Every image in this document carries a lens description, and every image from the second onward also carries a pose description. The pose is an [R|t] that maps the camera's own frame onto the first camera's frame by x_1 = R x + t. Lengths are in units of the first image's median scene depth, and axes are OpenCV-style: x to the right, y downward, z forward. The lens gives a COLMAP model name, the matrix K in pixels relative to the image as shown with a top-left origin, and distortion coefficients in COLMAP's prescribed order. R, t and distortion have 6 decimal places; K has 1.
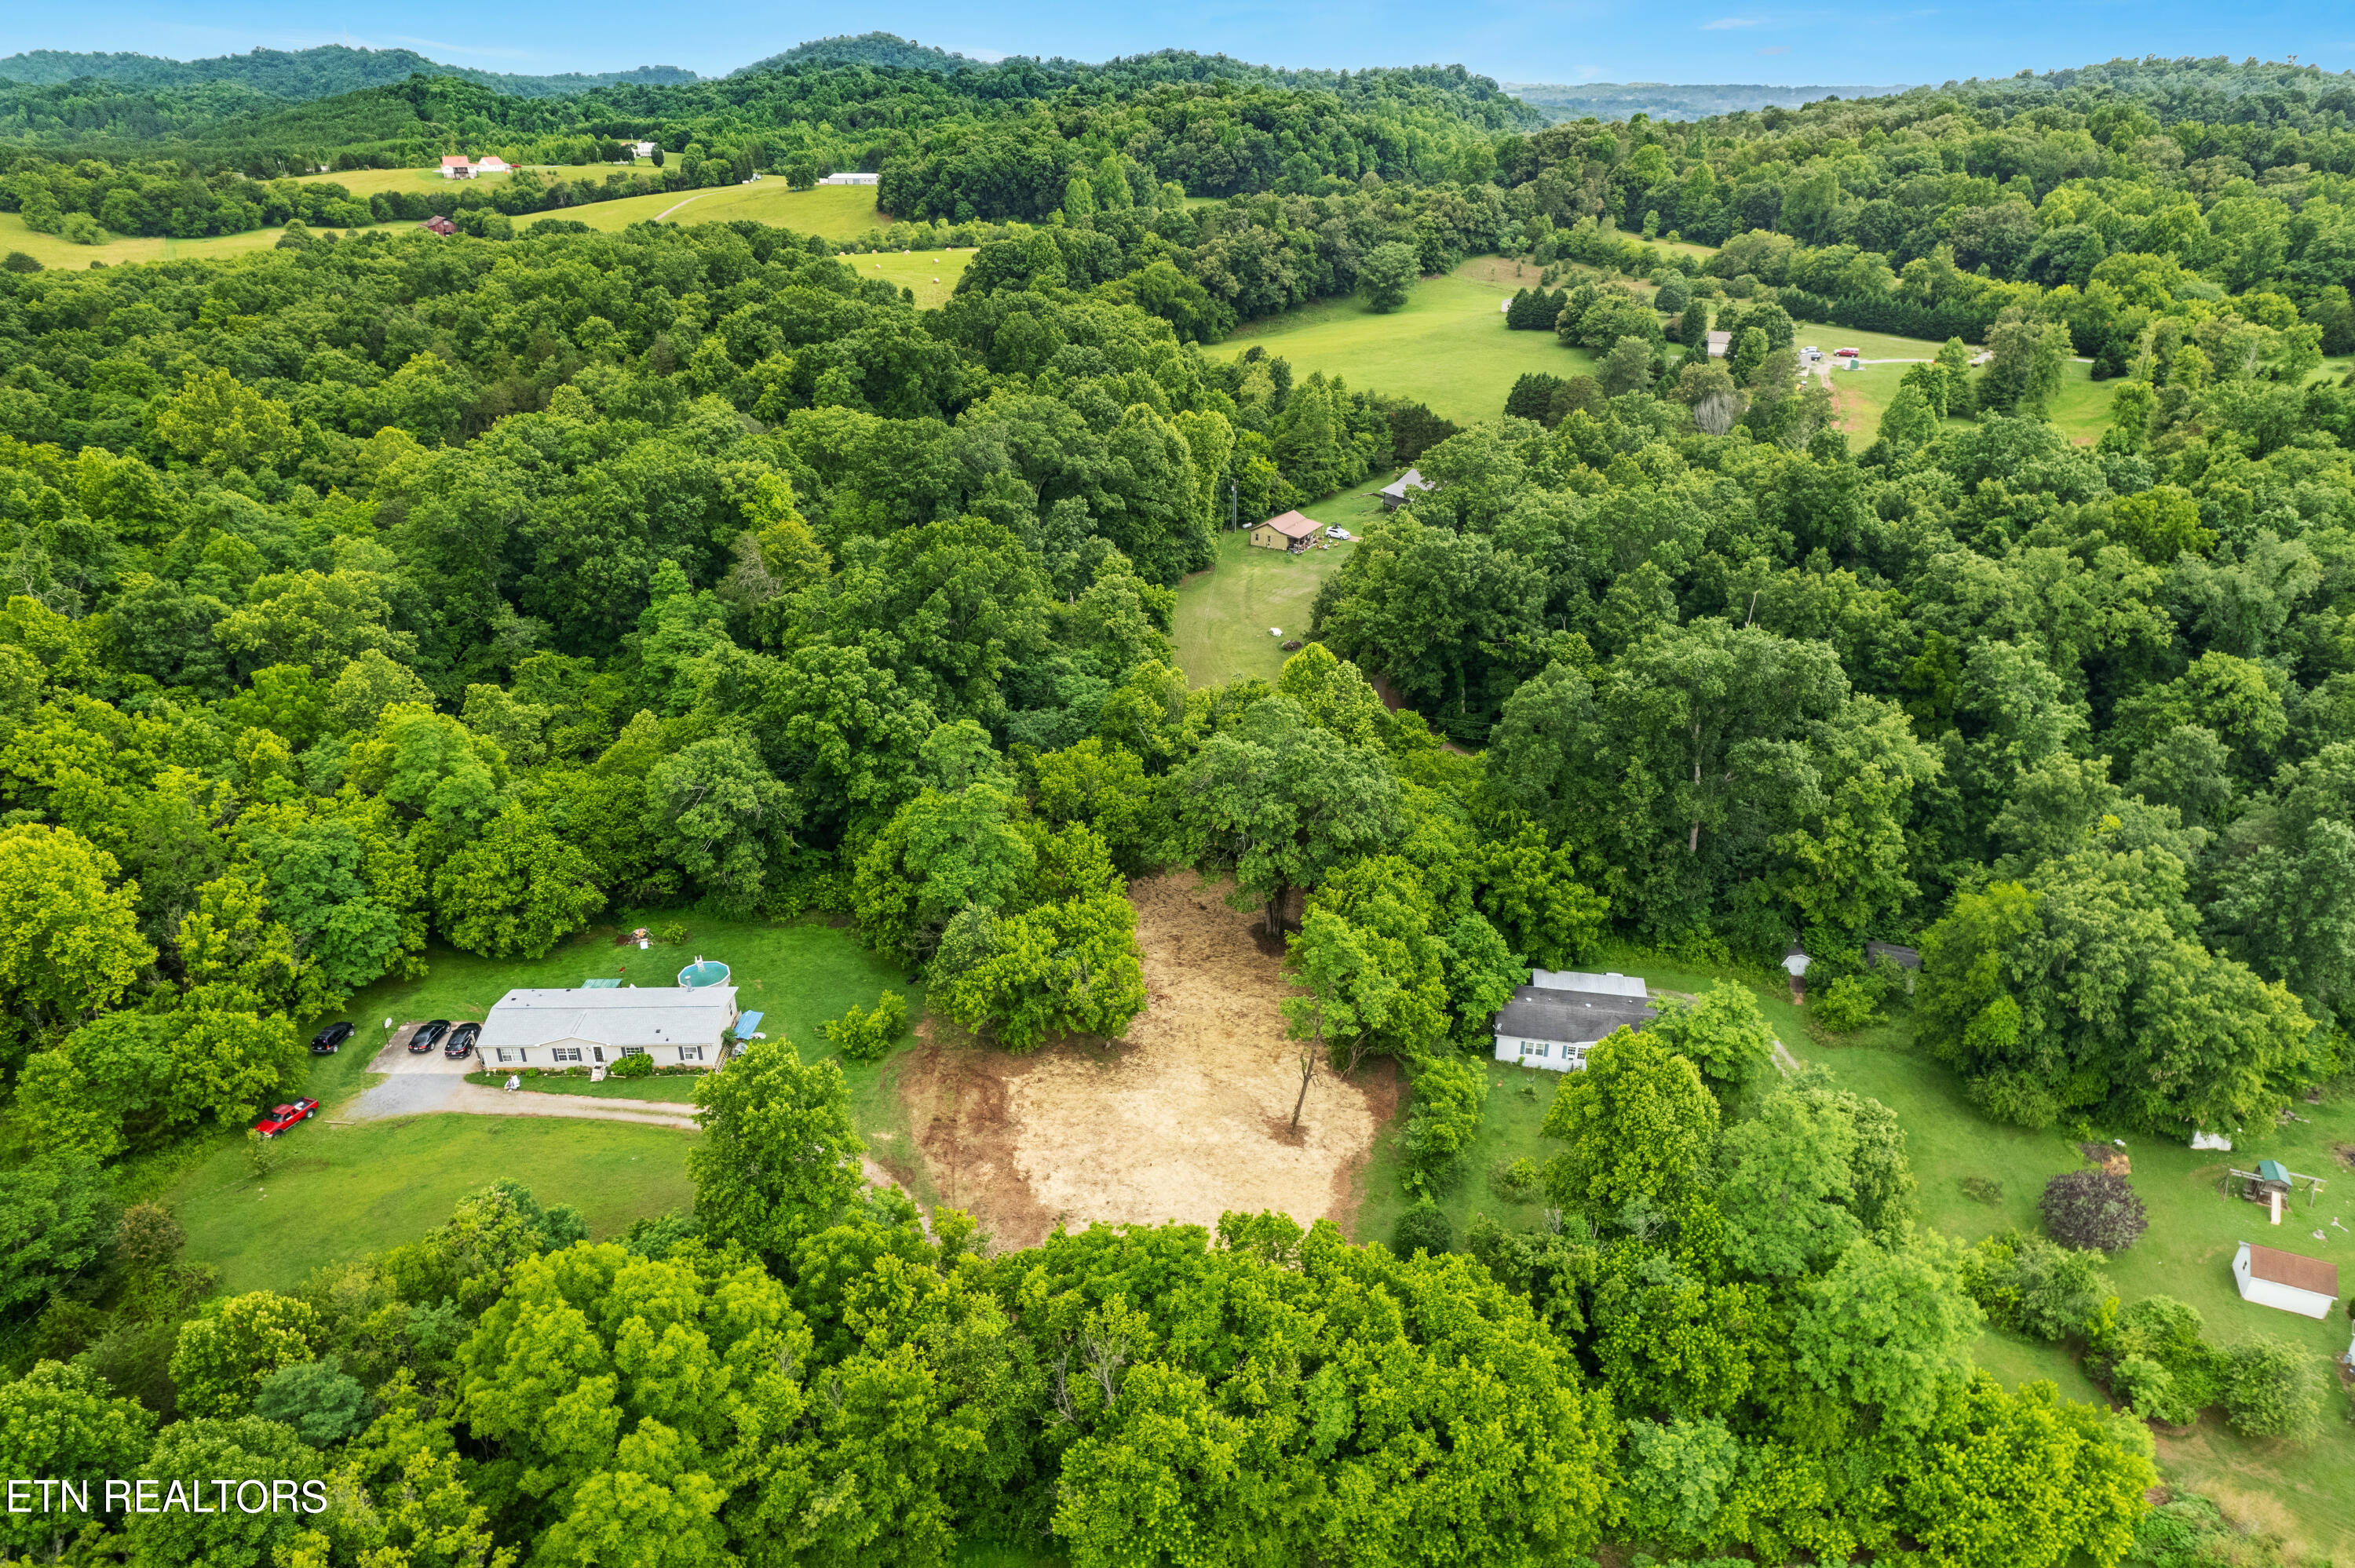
lens RADIAL K [[1506.2, 0, 1199.7], [0, 1506.2, 782.9], [0, 0, 1]] dist [-0.068171, 0.056765]
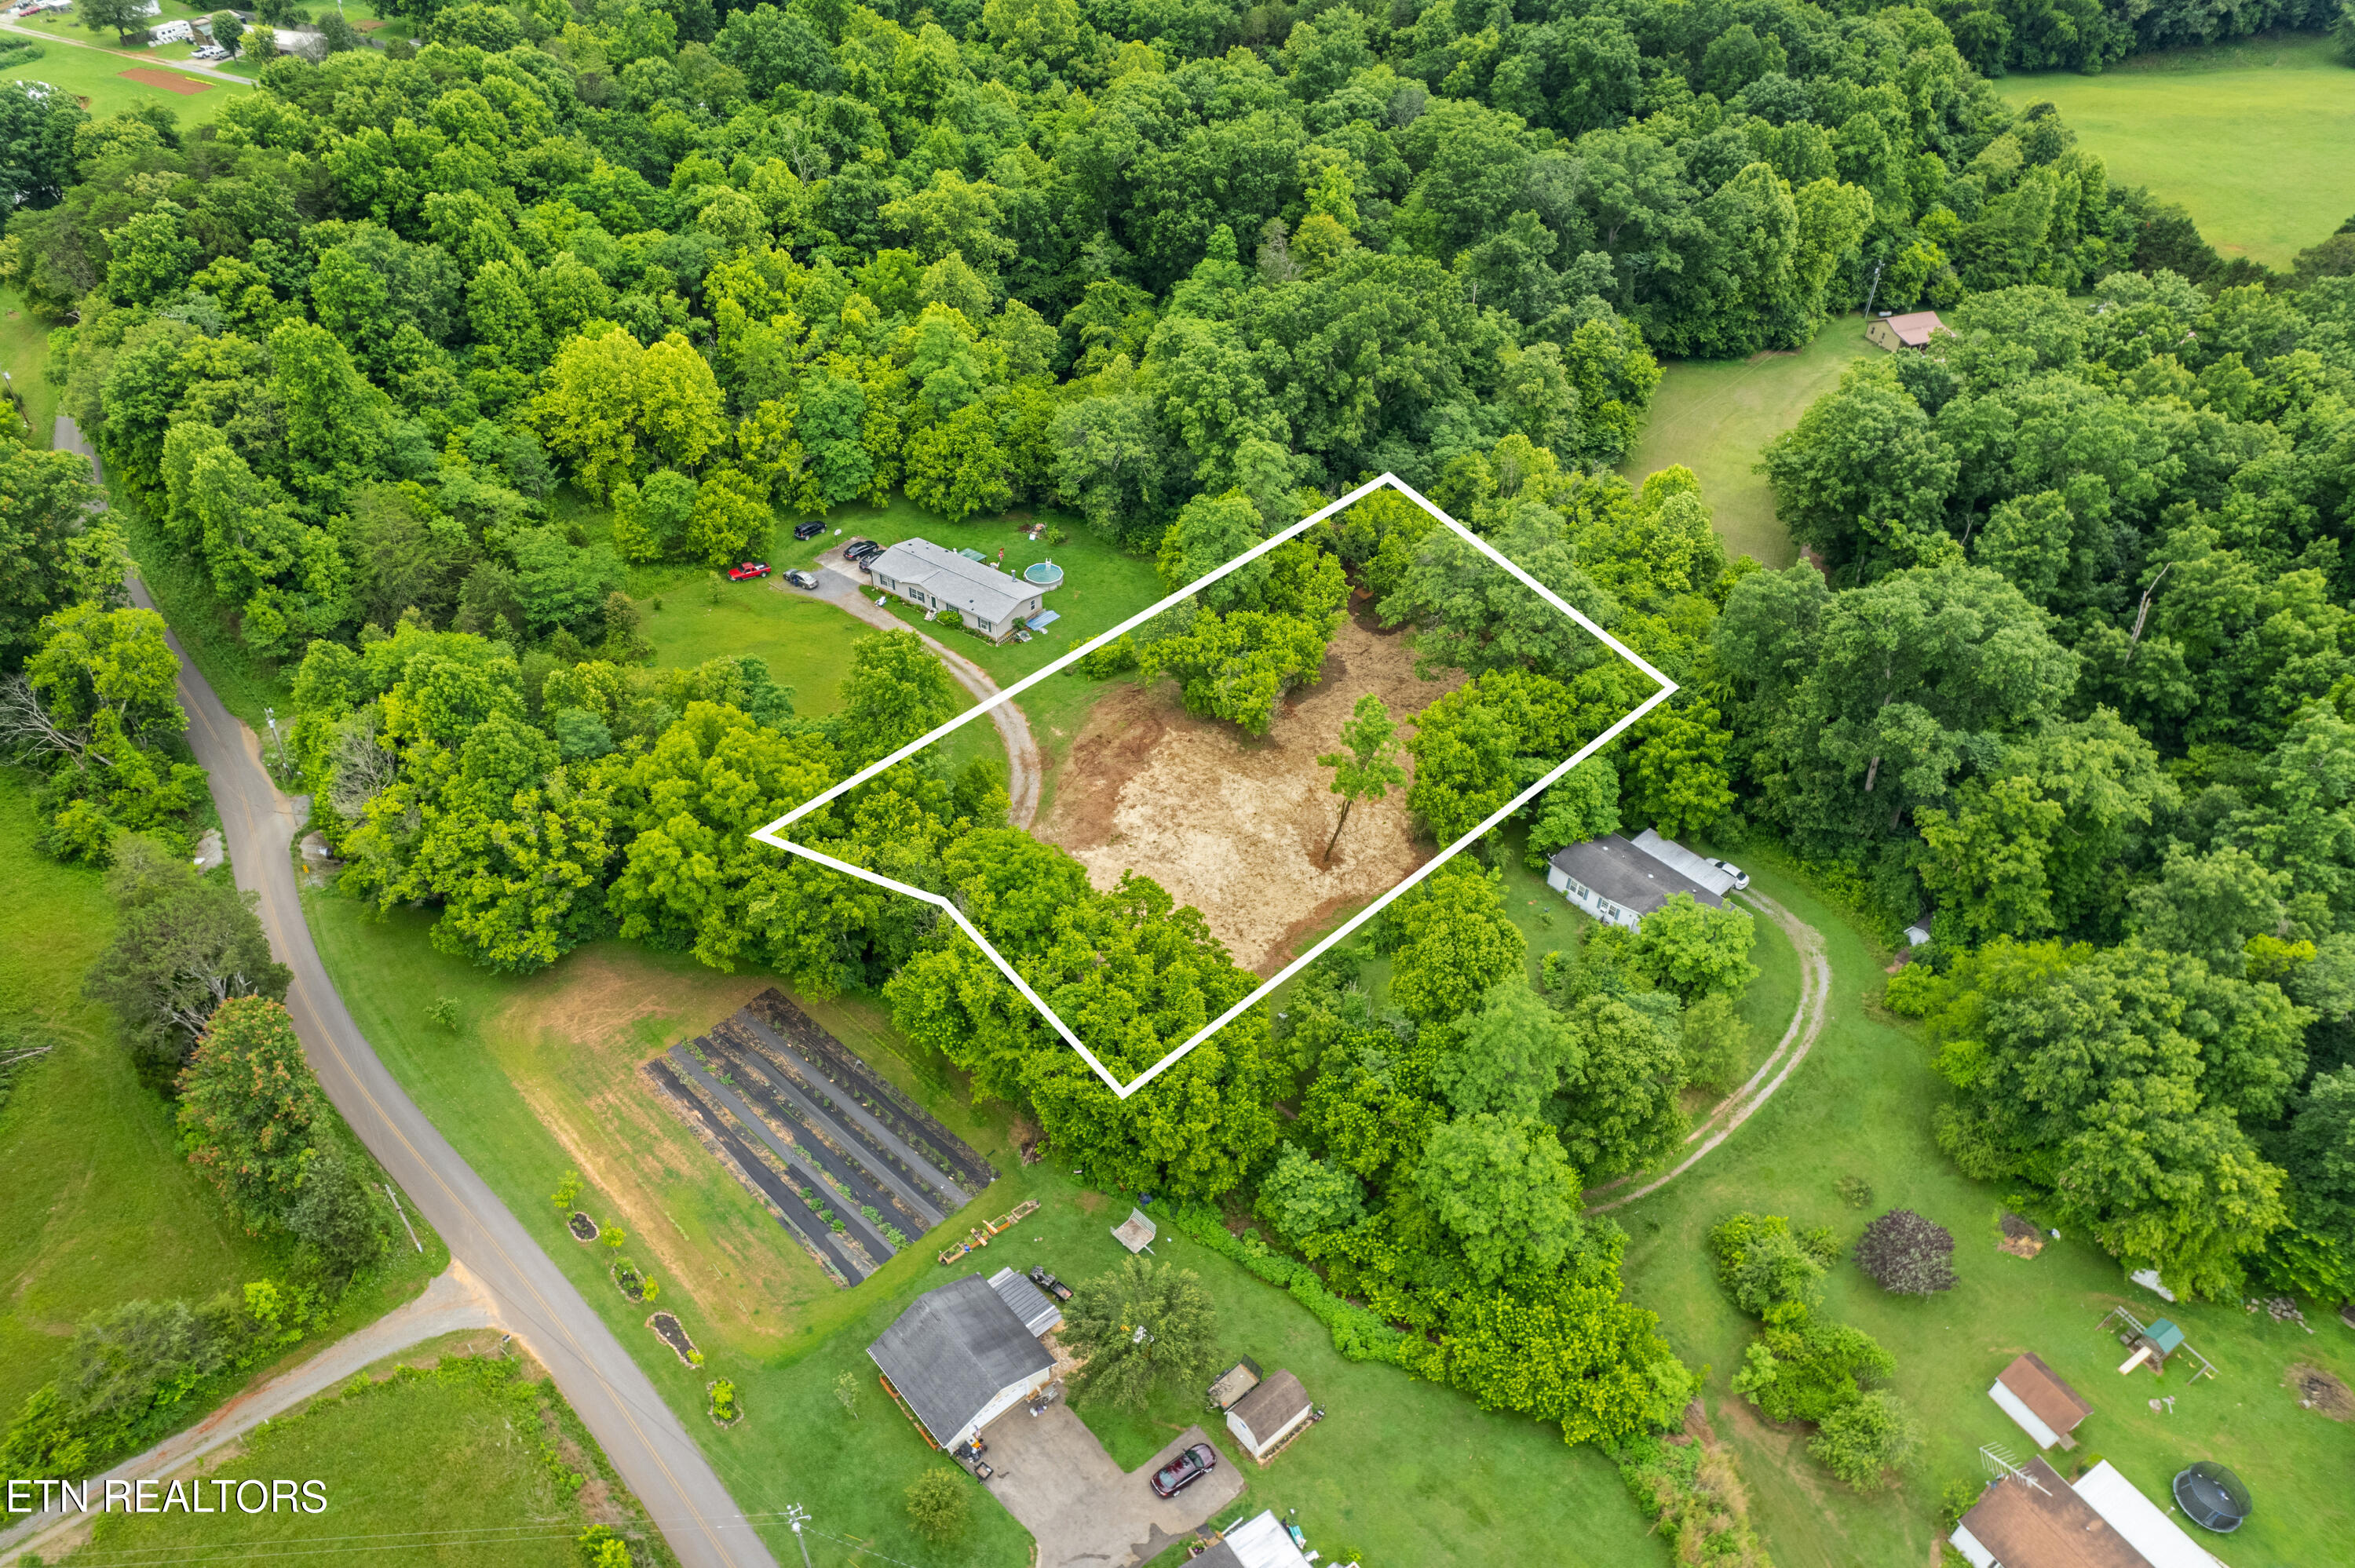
lens RADIAL K [[1506.2, 0, 1199.7], [0, 1506.2, 782.9], [0, 0, 1]] dist [-0.068171, 0.056765]
pose [[0.804339, 0.395207, -0.443679, 0.461402], [-0.277290, 0.910091, 0.307969, -0.156750], [0.525500, -0.124684, 0.841608, -0.063470]]
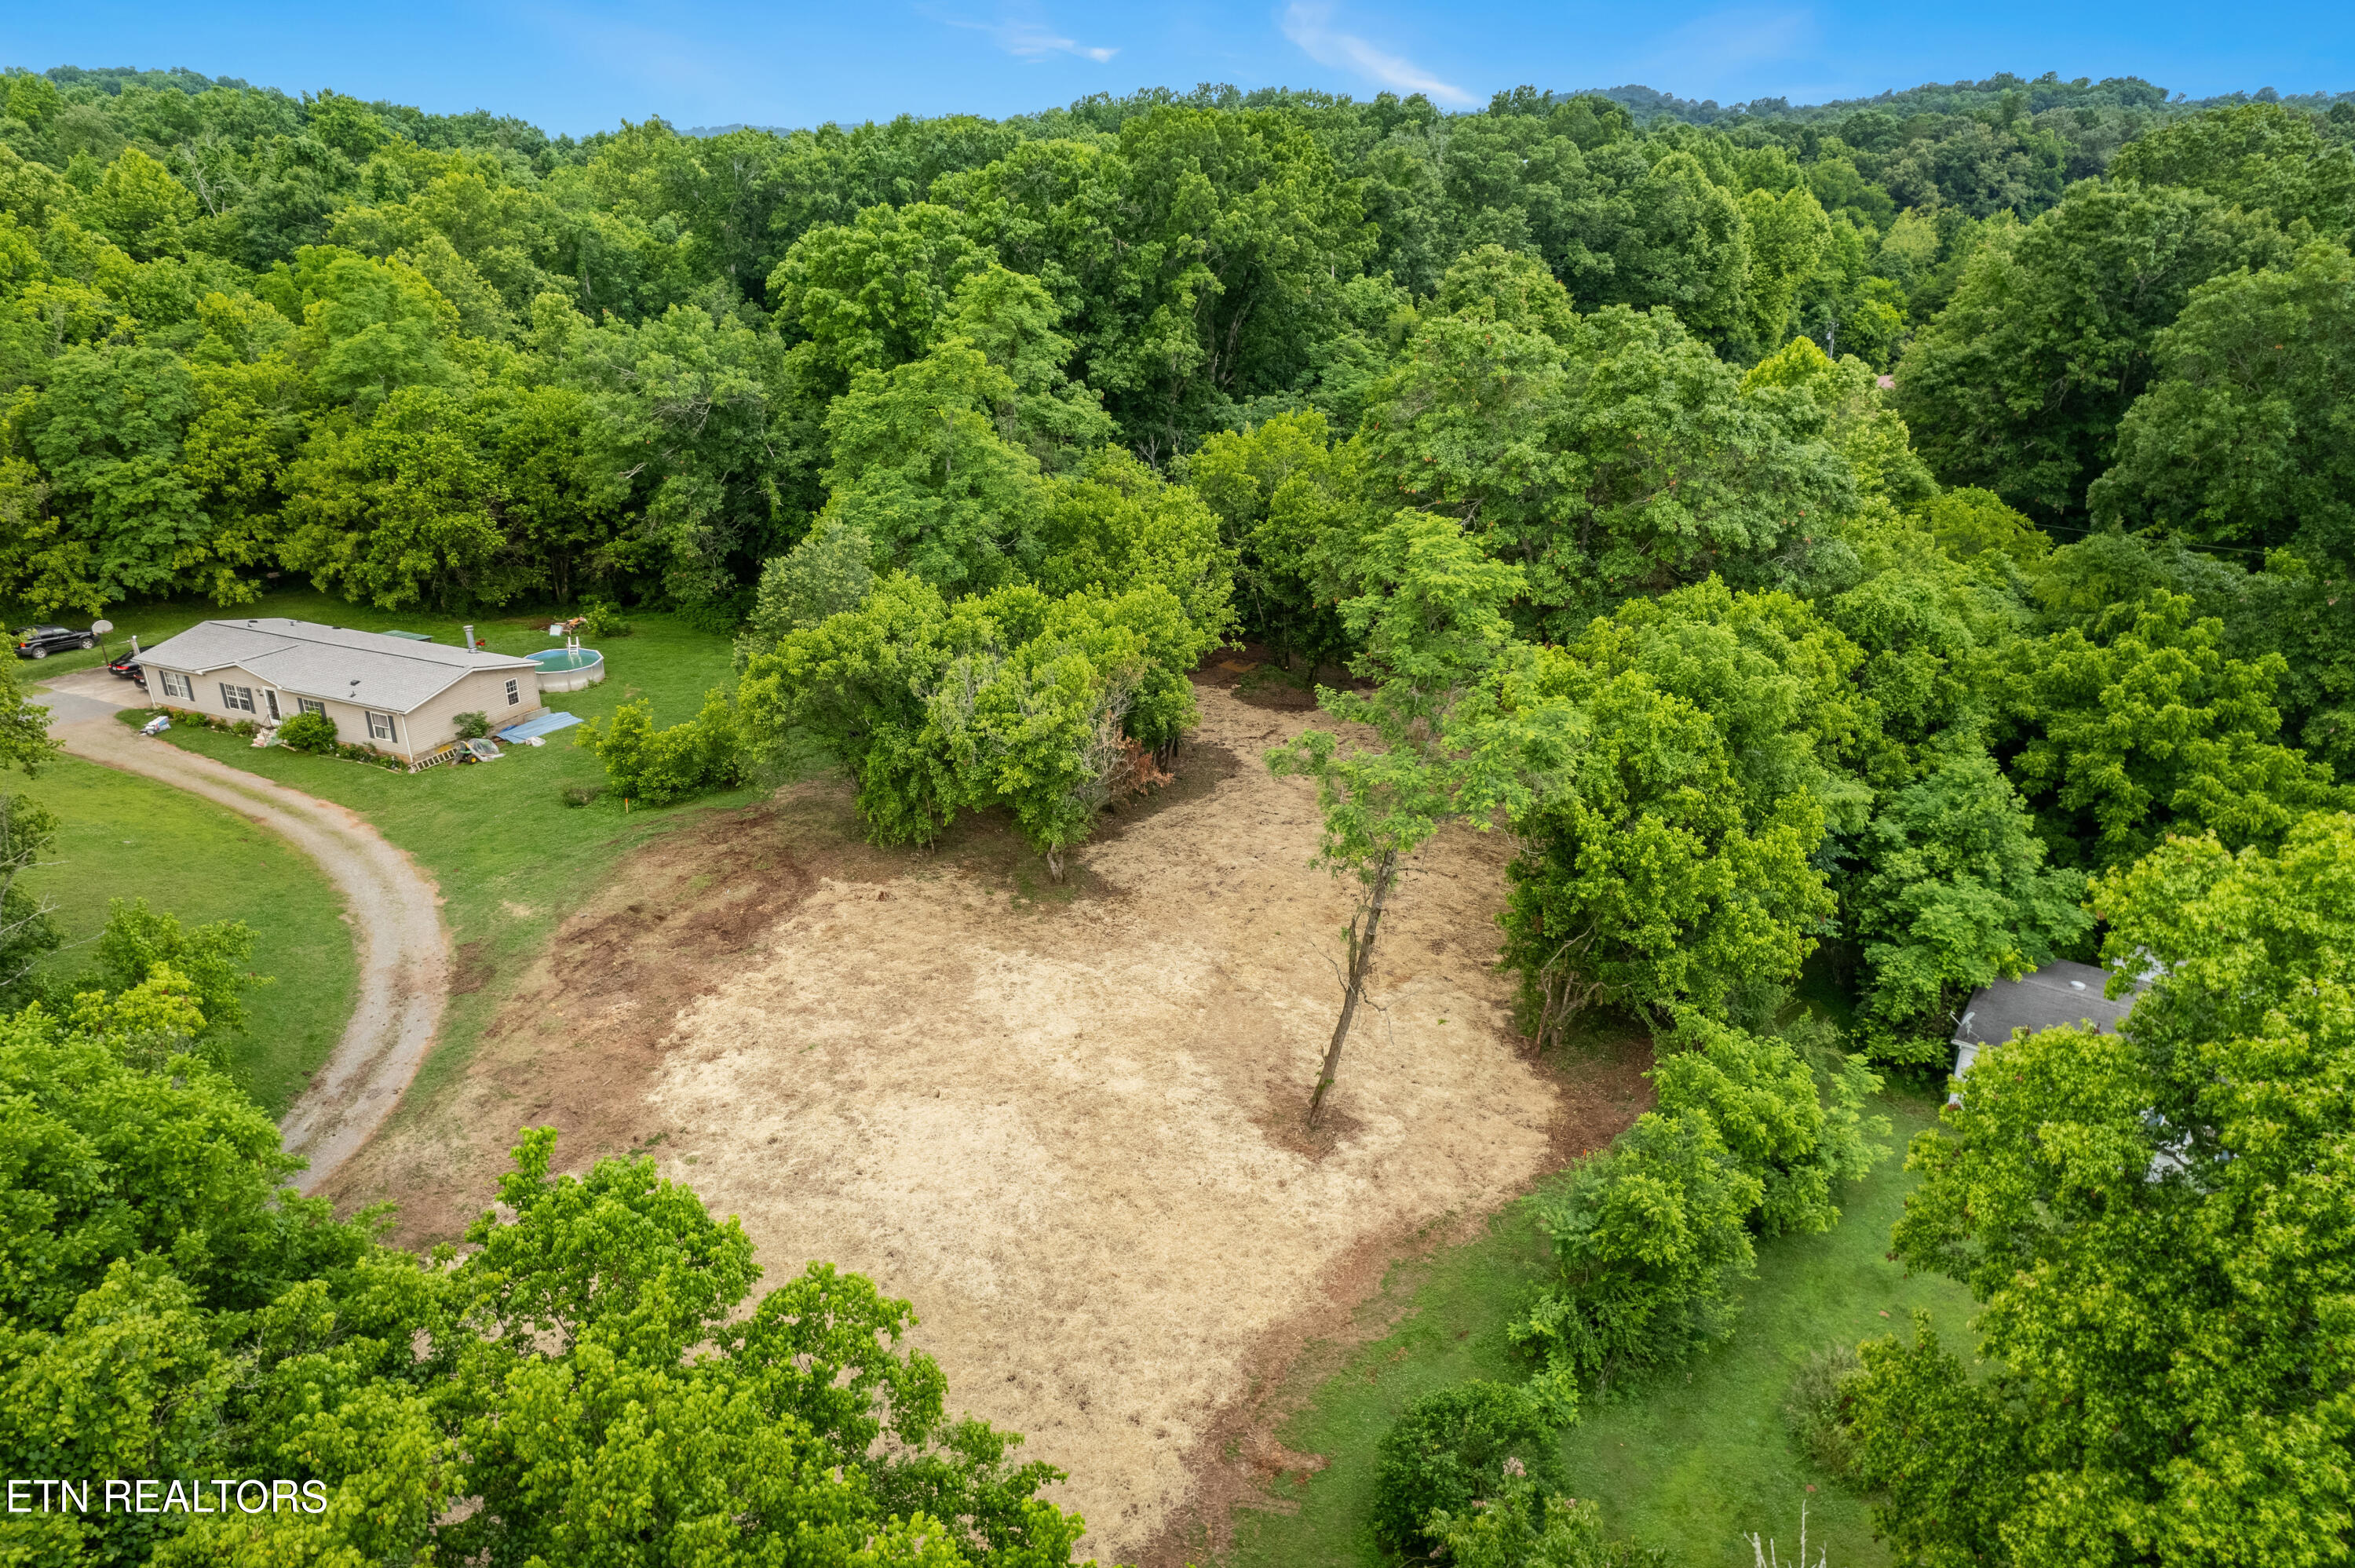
lens RADIAL K [[1553.1, 0, 1196.8], [0, 1553.1, 790.0], [0, 0, 1]] dist [-0.074048, 0.063322]
pose [[0.899297, 0.167386, -0.404039, 0.171012], [-0.189103, 0.981855, -0.014135, 0.148151], [0.394342, 0.089117, 0.914633, 0.568729]]
